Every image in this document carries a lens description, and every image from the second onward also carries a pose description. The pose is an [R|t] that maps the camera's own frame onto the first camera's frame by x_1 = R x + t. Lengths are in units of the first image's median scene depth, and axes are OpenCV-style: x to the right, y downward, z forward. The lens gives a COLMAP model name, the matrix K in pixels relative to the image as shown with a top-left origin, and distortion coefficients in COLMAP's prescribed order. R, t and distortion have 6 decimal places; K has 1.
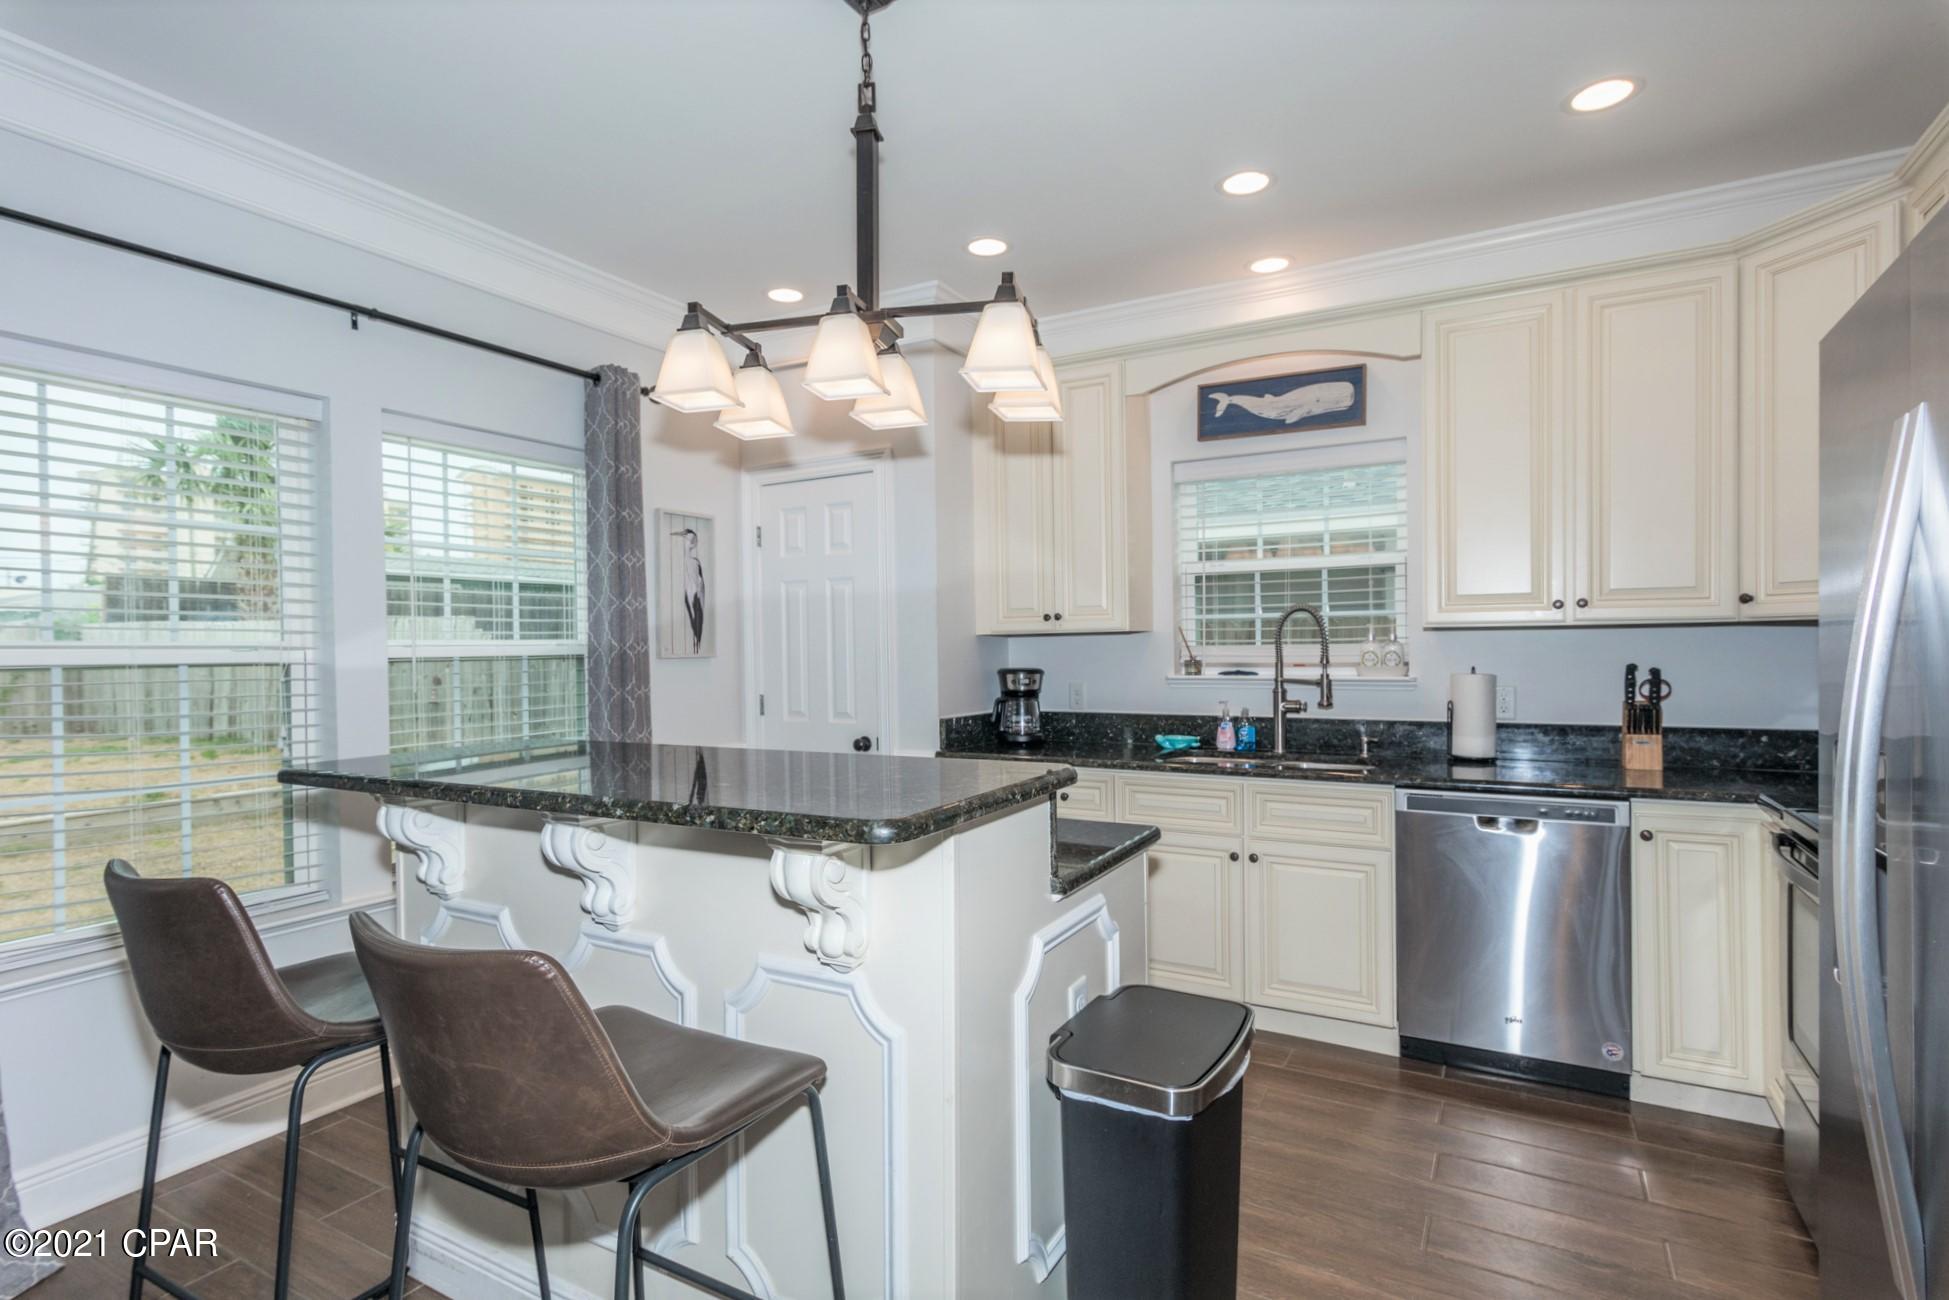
lens RADIAL K [[959.3, 0, 974.5], [0, 959.3, 650.0], [0, 0, 1]] dist [0.001394, 0.000032]
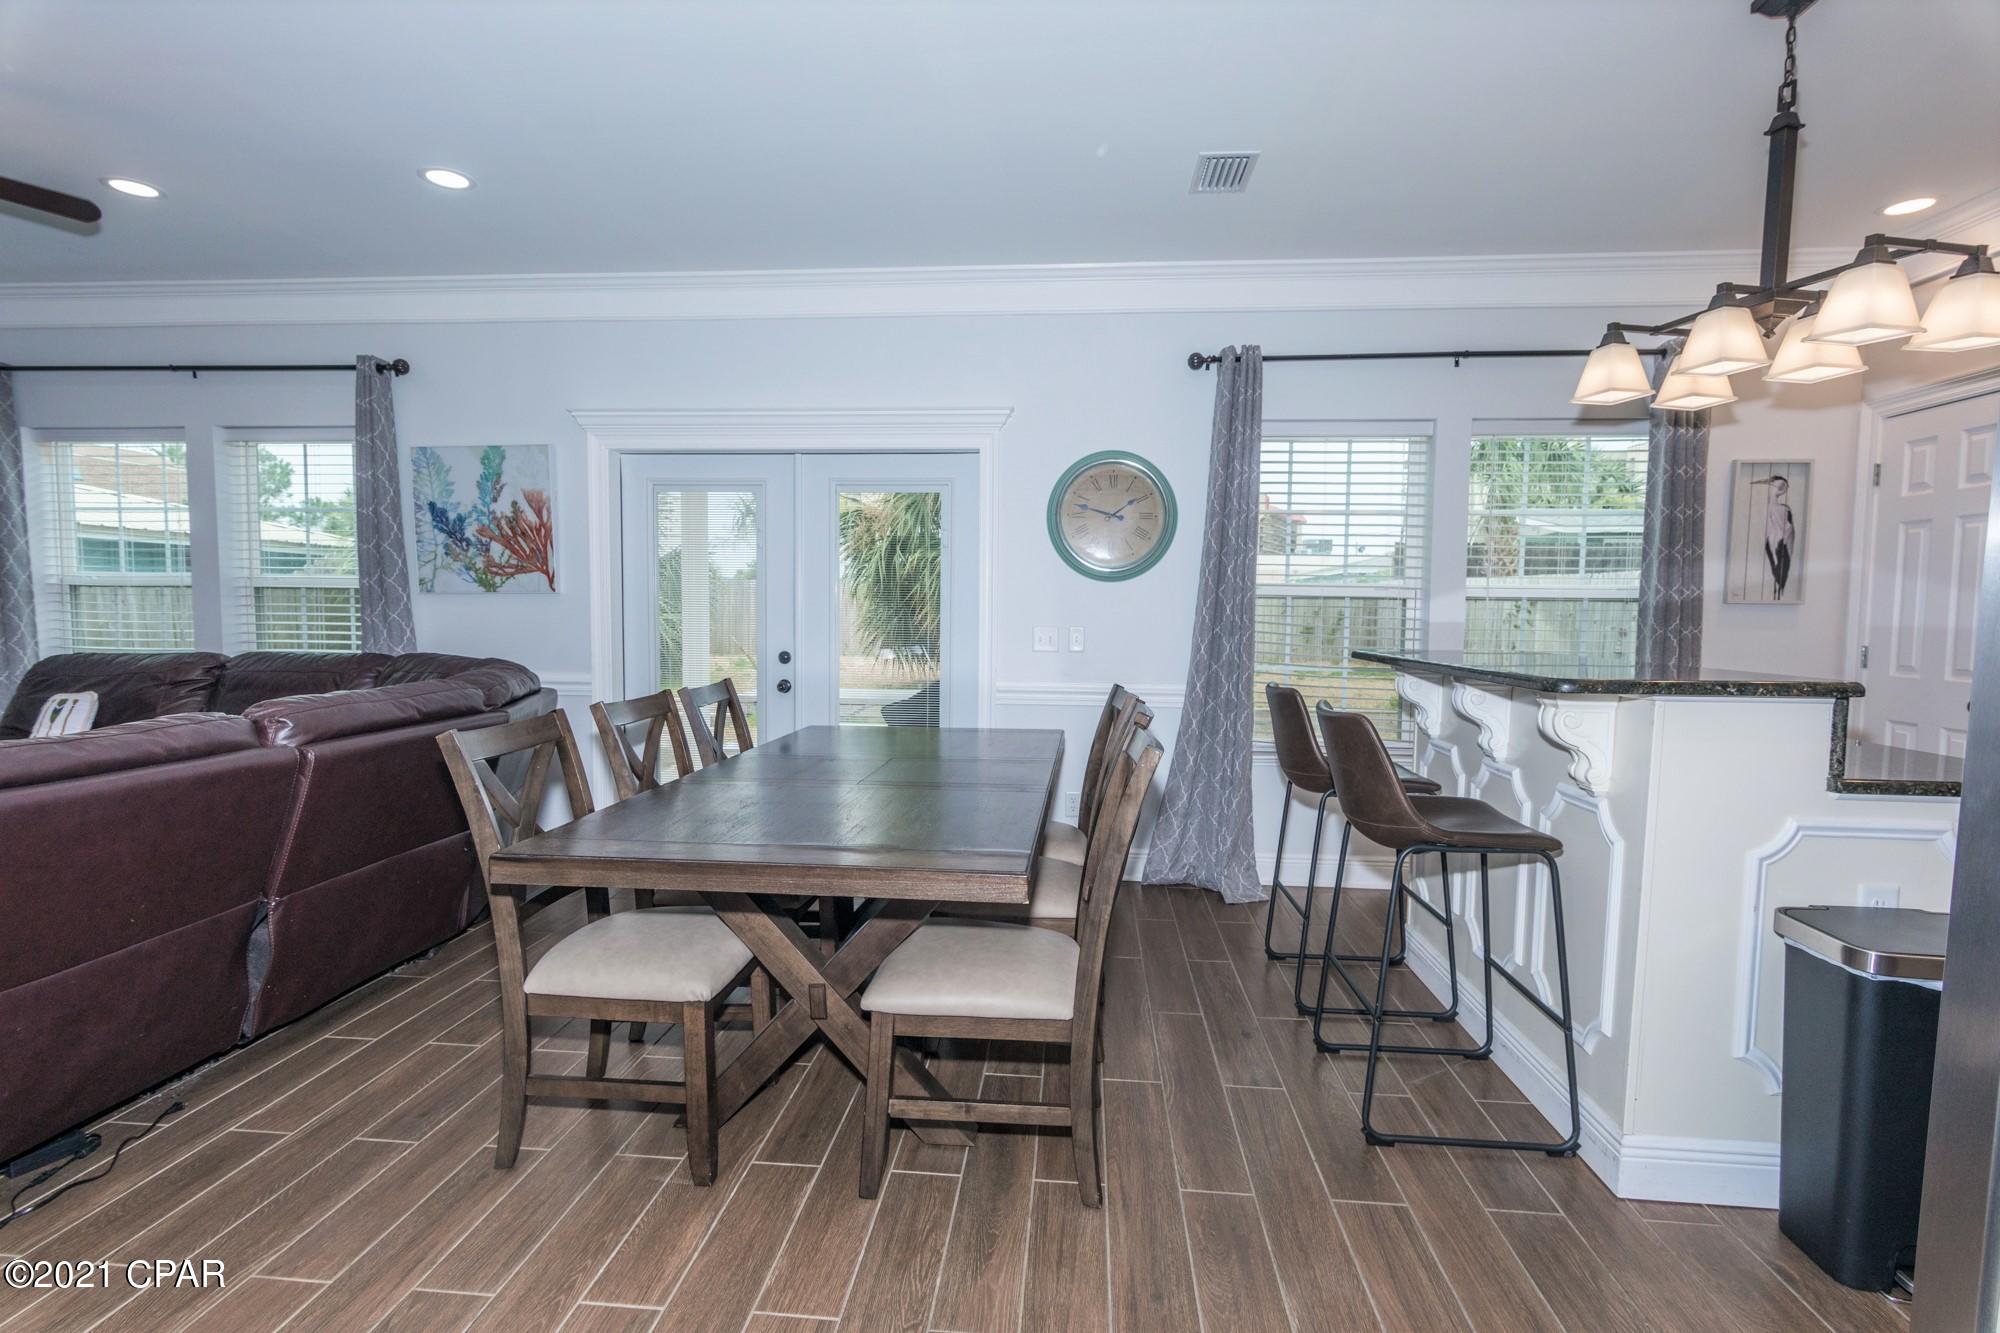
lens RADIAL K [[950.8, 0, 997.6], [0, 950.8, 666.2], [0, 0, 1]] dist [0.003439, -0.000991]
pose [[0.410887, 0.077583, -0.908379, 0.385367], [-0.021896, 0.996925, 0.075241, 0.020883], [0.911423, -0.011025, 0.411323, -0.212537]]
